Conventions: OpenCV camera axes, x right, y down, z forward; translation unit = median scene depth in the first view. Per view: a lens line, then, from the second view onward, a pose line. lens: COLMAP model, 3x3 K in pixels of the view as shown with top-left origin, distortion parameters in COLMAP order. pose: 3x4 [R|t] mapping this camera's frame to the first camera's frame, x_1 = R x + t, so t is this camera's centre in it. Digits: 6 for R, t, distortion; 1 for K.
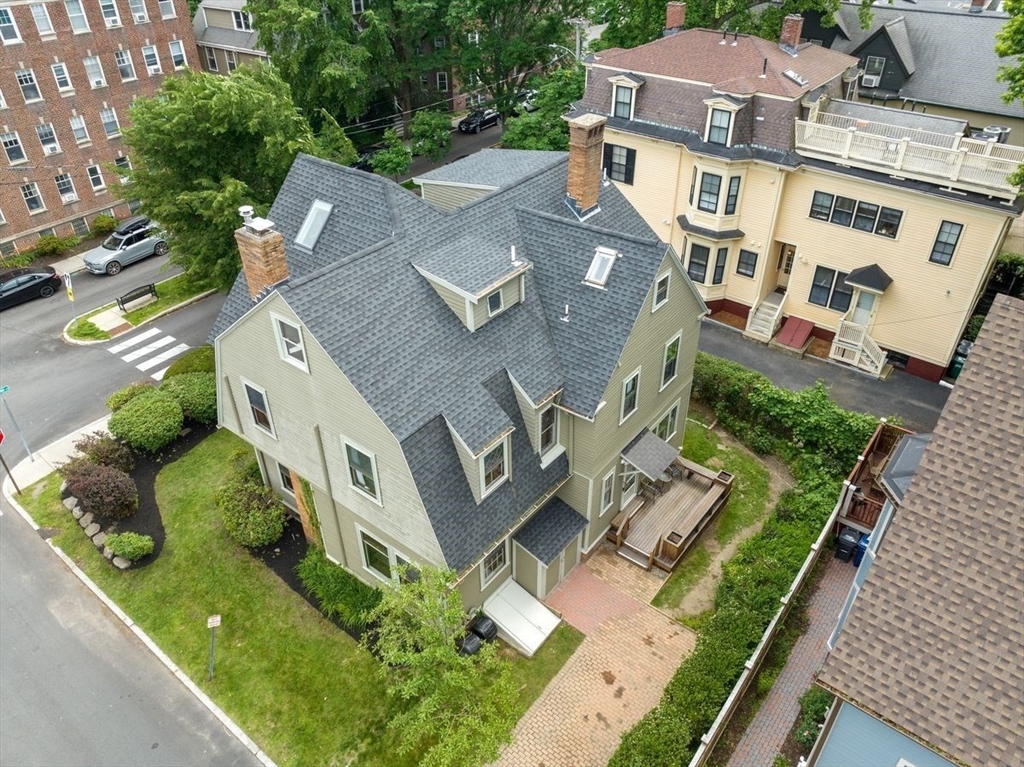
lens RADIAL K [[733.1, 0, 512.4], [0, 733.1, 384.2], [0, 0, 1]] dist [-0.046703, 0.018085]
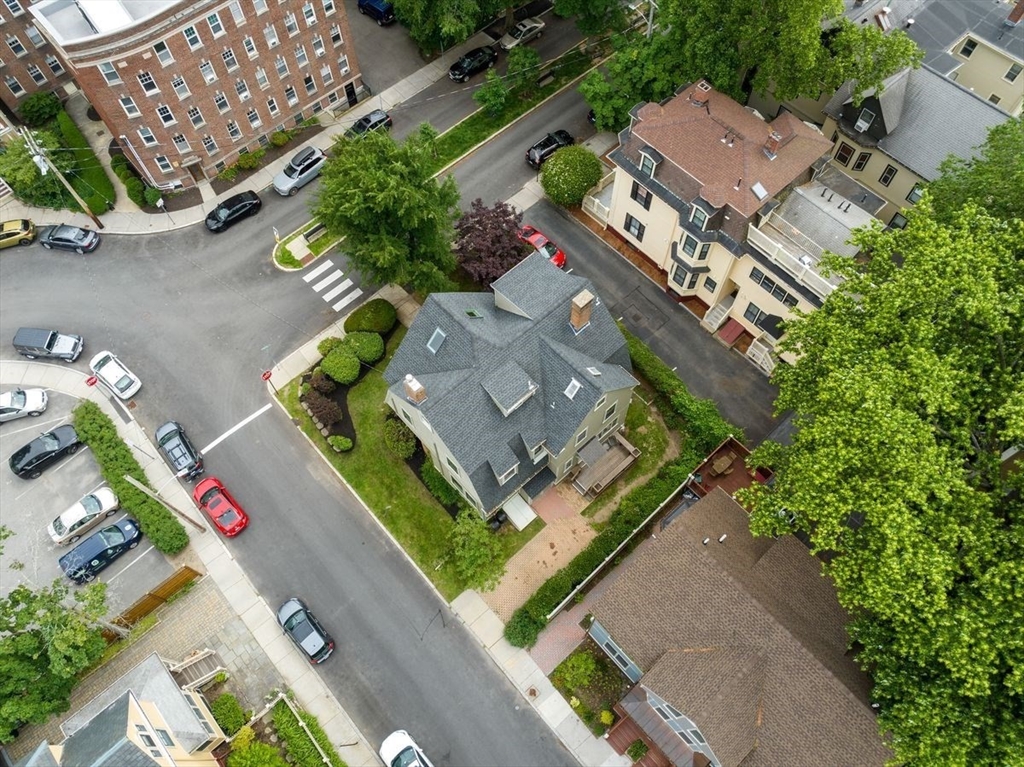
lens RADIAL K [[733.1, 0, 513.8], [0, 733.1, 380.8], [0, 0, 1]] dist [-0.046703, 0.018085]
pose [[0.986030, 0.147099, -0.078148, 0.088638], [-0.094697, 0.881016, 0.463513, -0.856810], [0.137032, -0.449637, 0.882637, -0.634030]]
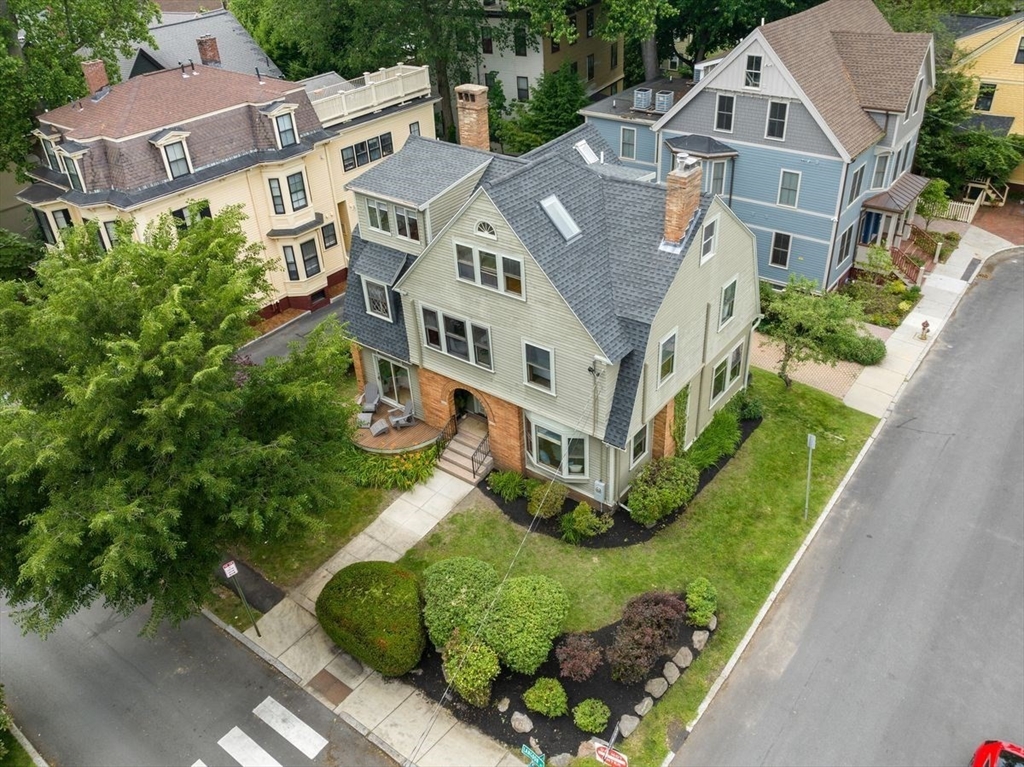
lens RADIAL K [[782.0, 0, 514.0], [0, 782.0, 388.7], [0, 0, 1]] dist [-0.047351, -0.003053]
pose [[-0.002931, -0.554853, 0.831943, -1.069073], [0.623975, 0.649104, 0.435109, -0.469308], [-0.781439, 0.520387, 0.344312, 0.635556]]
